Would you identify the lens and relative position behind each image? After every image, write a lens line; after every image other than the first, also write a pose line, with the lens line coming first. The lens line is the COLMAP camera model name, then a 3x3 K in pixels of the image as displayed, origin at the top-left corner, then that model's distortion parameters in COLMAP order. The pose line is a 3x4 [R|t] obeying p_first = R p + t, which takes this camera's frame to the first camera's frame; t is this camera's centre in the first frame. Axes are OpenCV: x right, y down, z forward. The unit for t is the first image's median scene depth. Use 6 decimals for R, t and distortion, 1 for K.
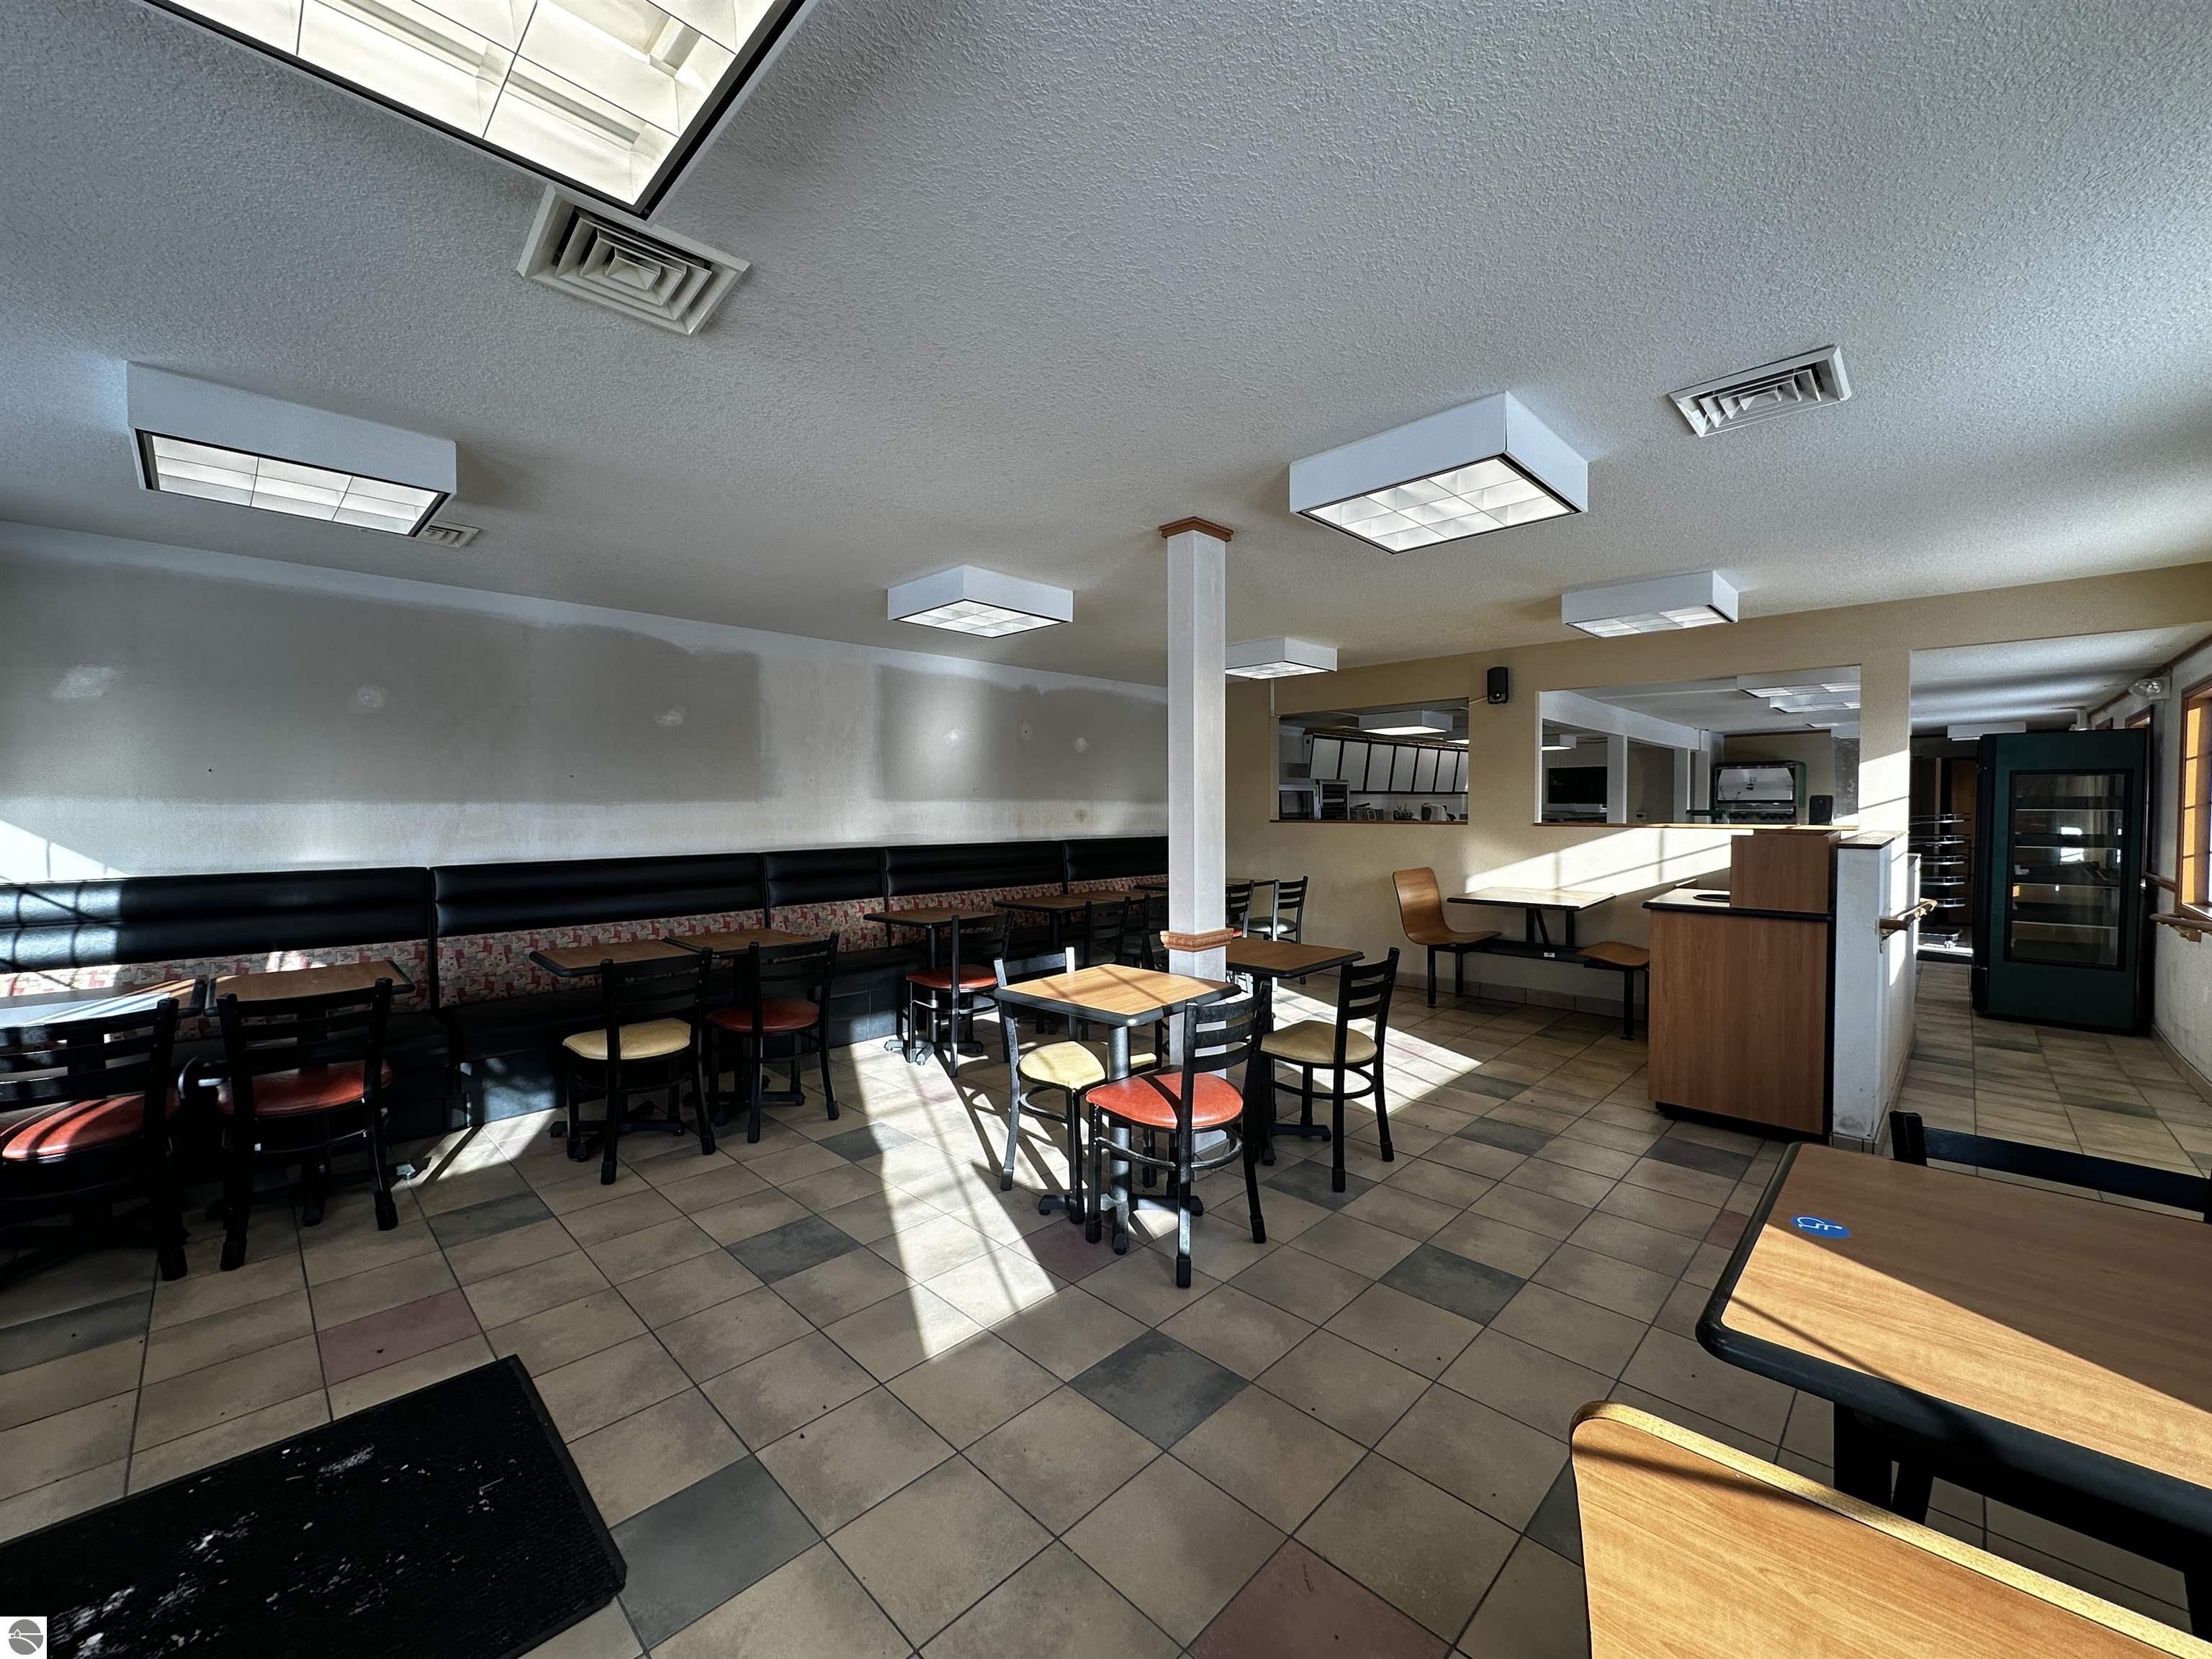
lens RADIAL K [[875.1, 0, 1104.2], [0, 875.1, 829.9], [0, 0, 1]] dist [-0.004002, 0.000505]
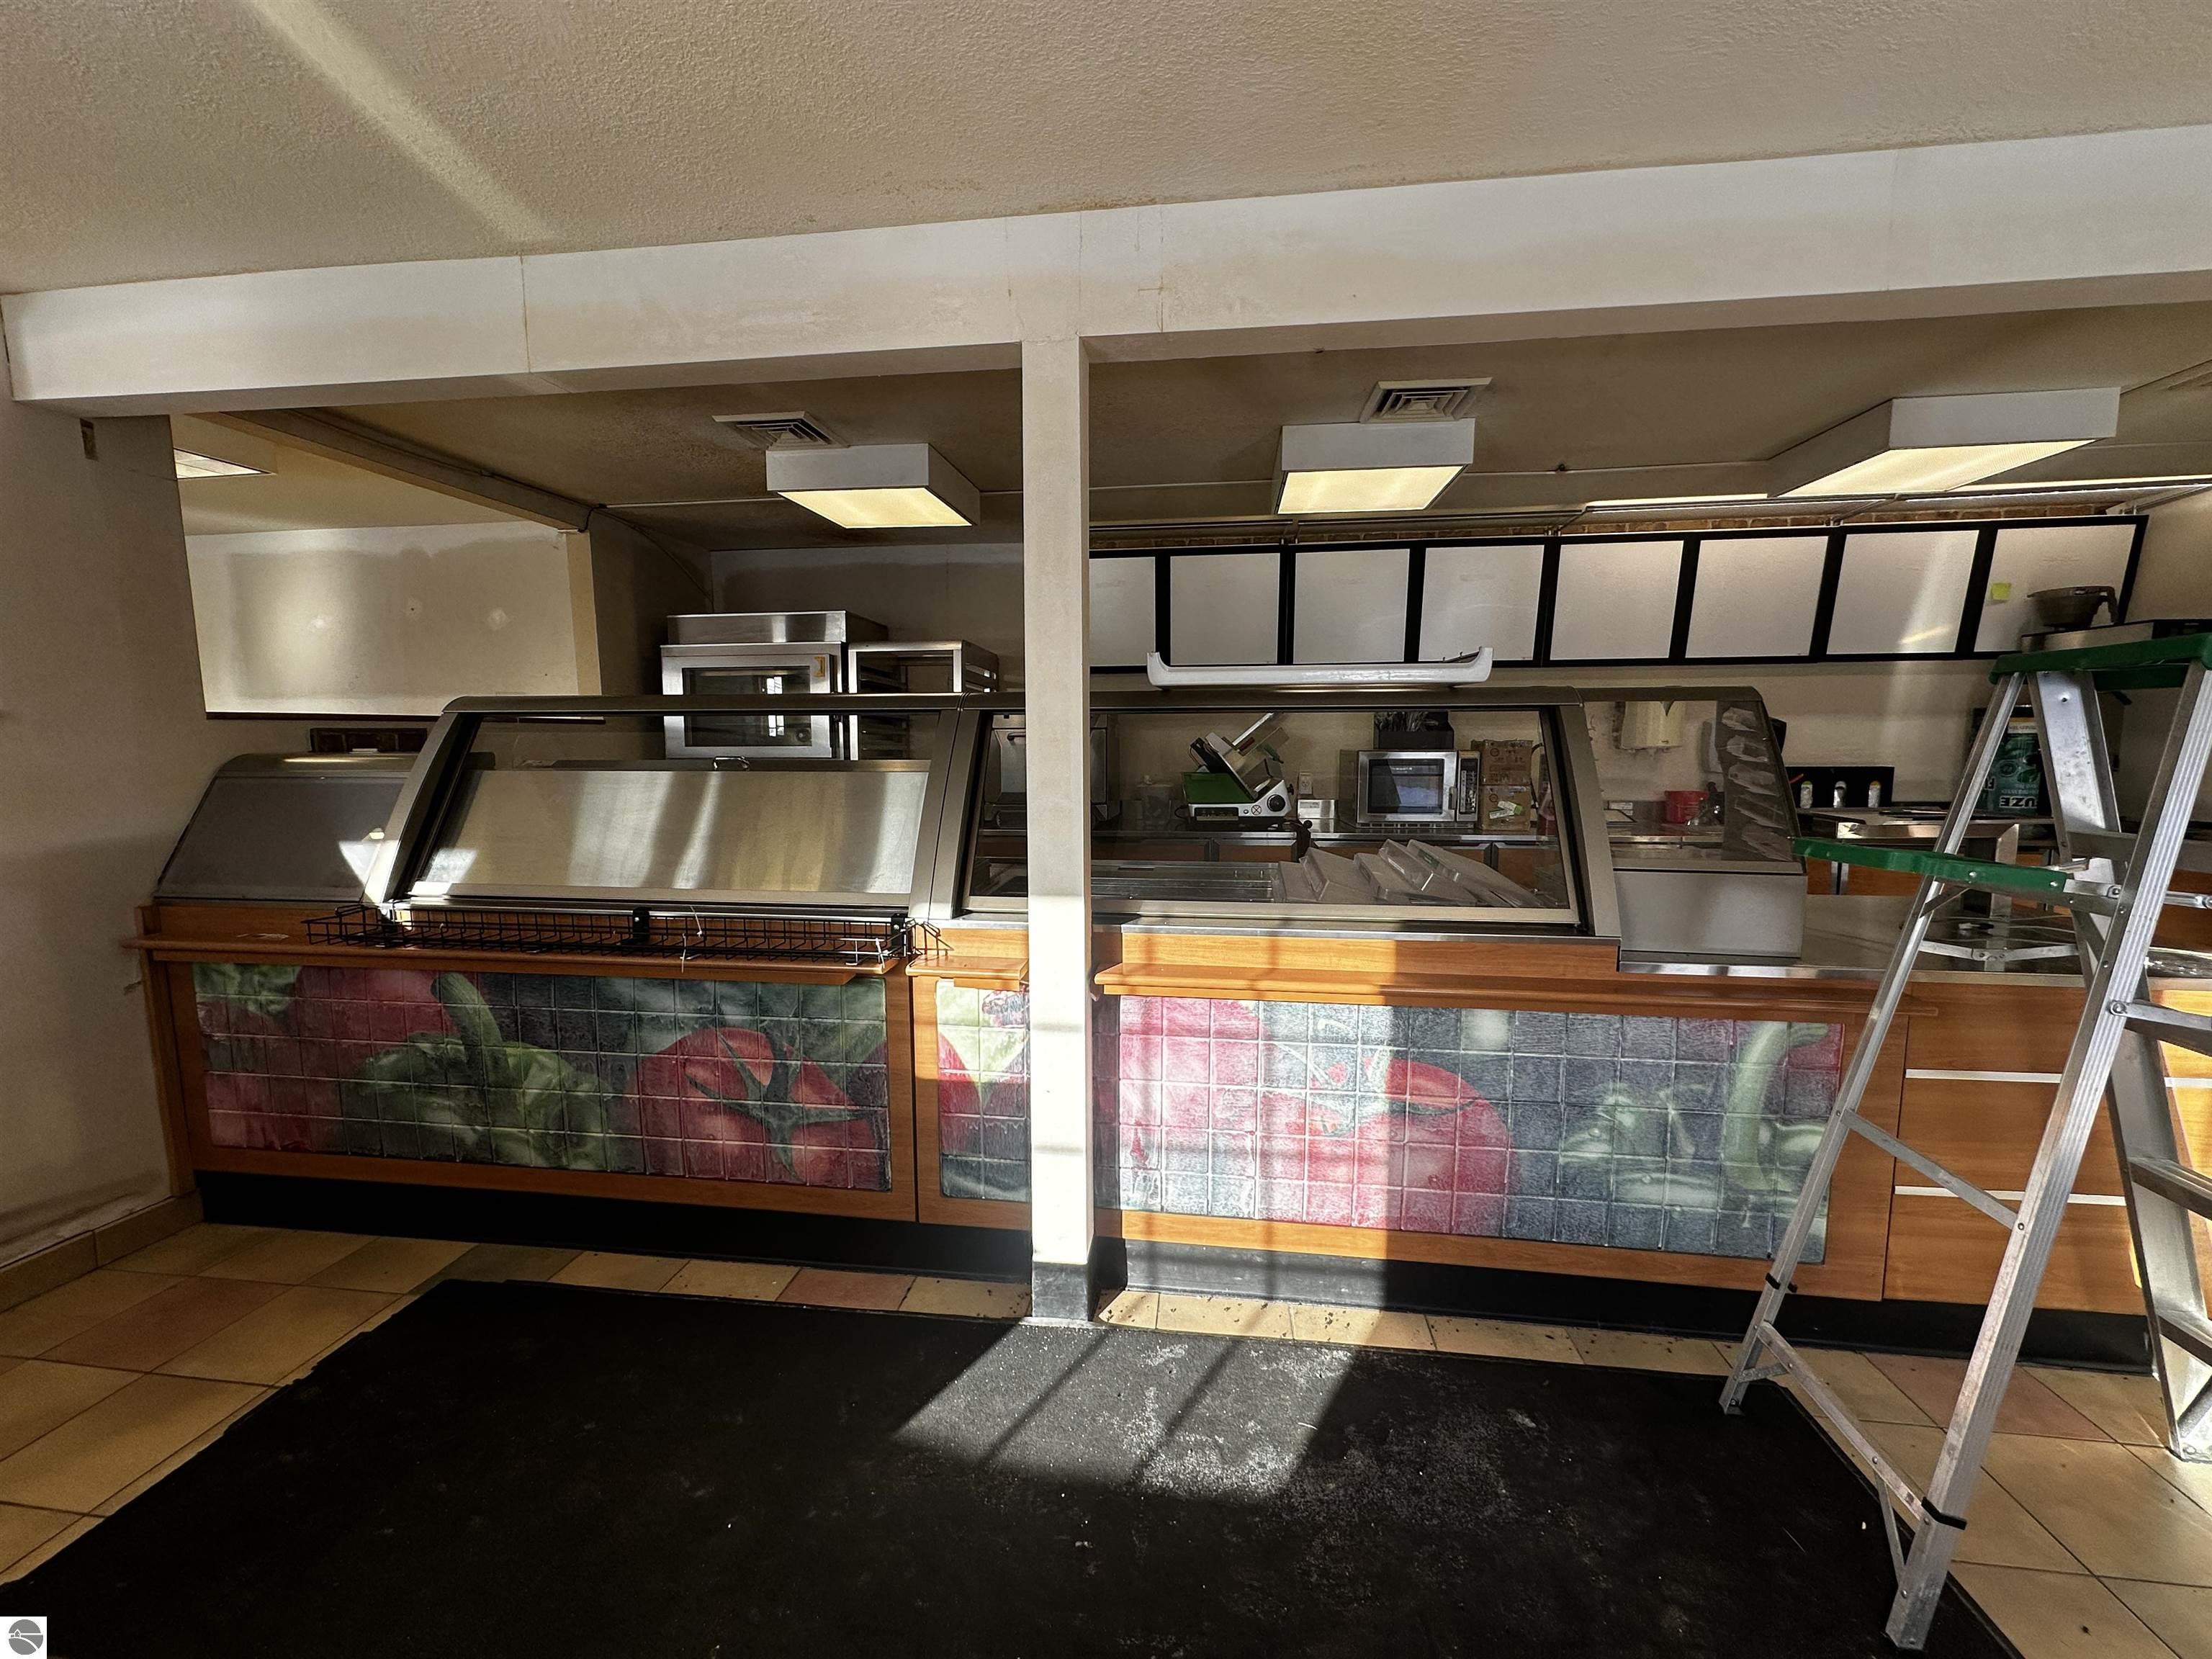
lens RADIAL K [[894.9, 0, 1106.0], [0, 894.9, 829.5], [0, 0, 1]] dist [-0.000837, 0.000216]
pose [[0.605993, 0.095808, -0.789679, 1.717736], [-0.025715, 0.994561, 0.100932, -0.022952], [0.795054, -0.040857, 0.605161, 1.823334]]
